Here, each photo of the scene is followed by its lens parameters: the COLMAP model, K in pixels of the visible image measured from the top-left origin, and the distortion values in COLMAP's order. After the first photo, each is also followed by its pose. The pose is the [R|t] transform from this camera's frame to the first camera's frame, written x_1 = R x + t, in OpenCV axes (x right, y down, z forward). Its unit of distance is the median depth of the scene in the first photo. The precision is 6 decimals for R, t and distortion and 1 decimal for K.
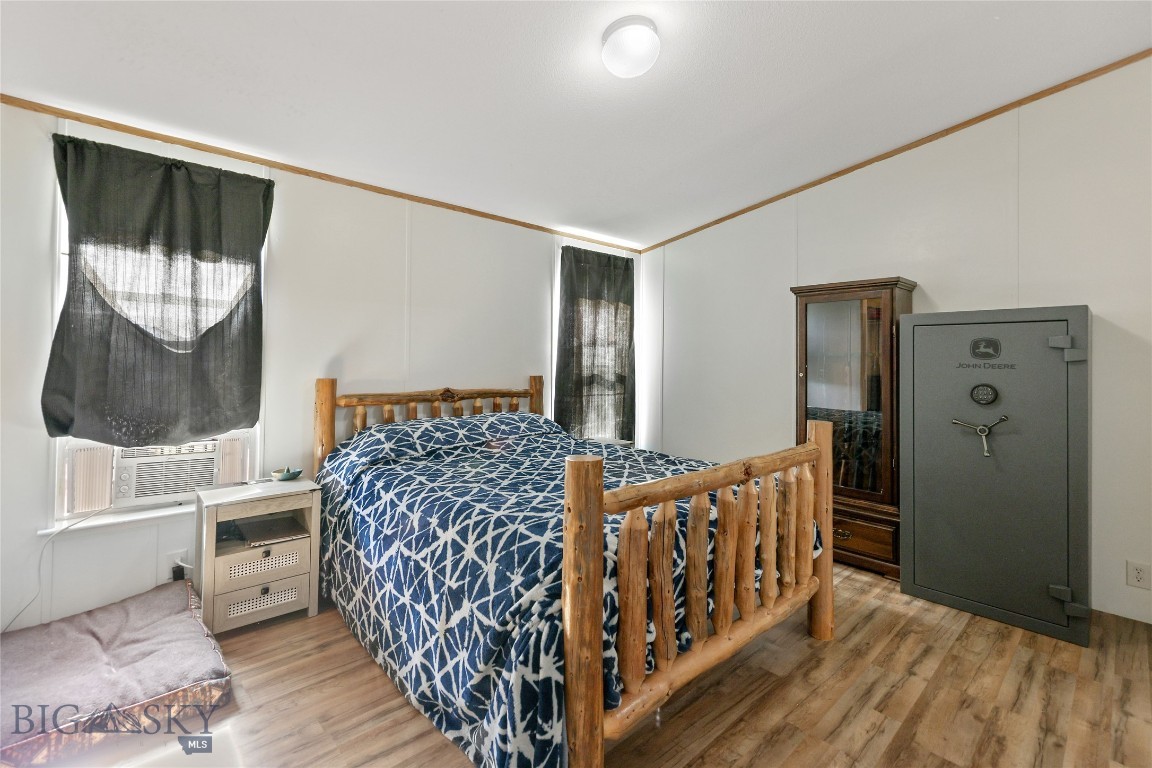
lens RADIAL K [[492.0, 0, 574.6], [0, 492.0, 380.4], [0, 0, 1]] dist [-0.000507, -0.000660]
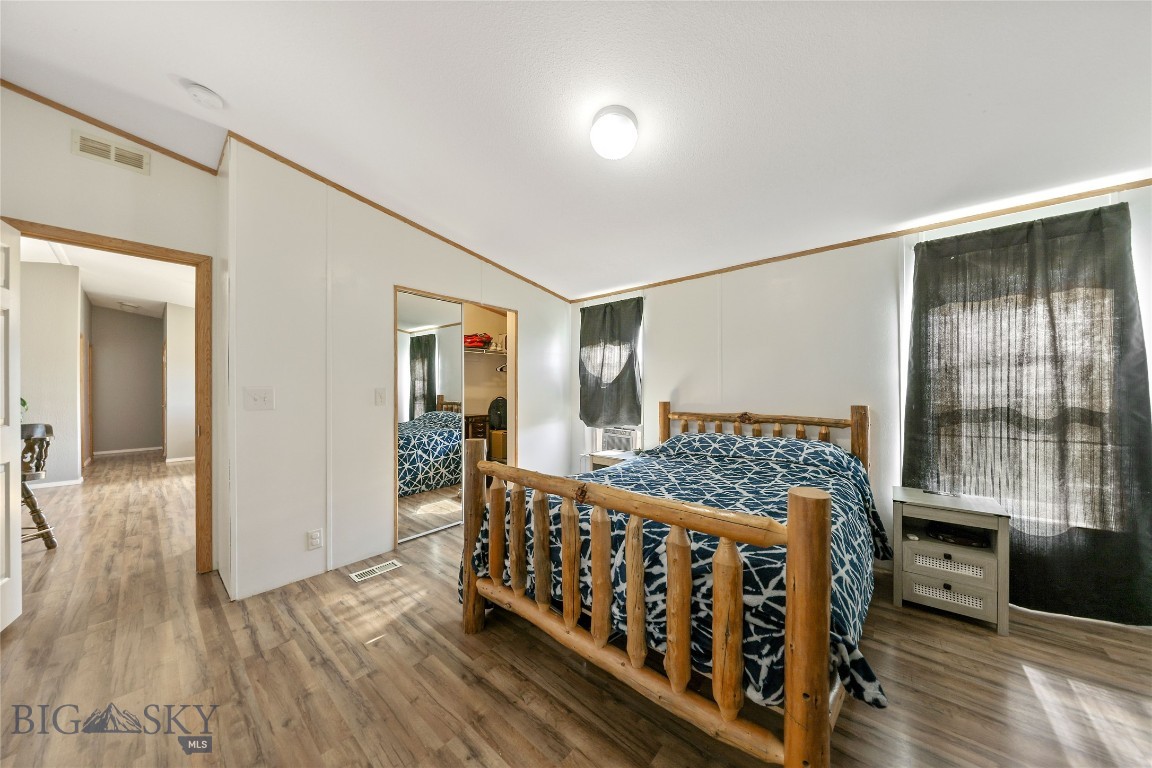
lens RADIAL K [[371.9, 0, 573.7], [0, 371.9, 389.3], [0, 0, 1]] dist [-0.009326, -0.000159]
pose [[0.119234, 0.000272, -0.992866, 0.740698], [-0.018787, 0.999822, -0.001982, -0.038092], [0.992688, 0.018889, 0.119218, 0.551784]]
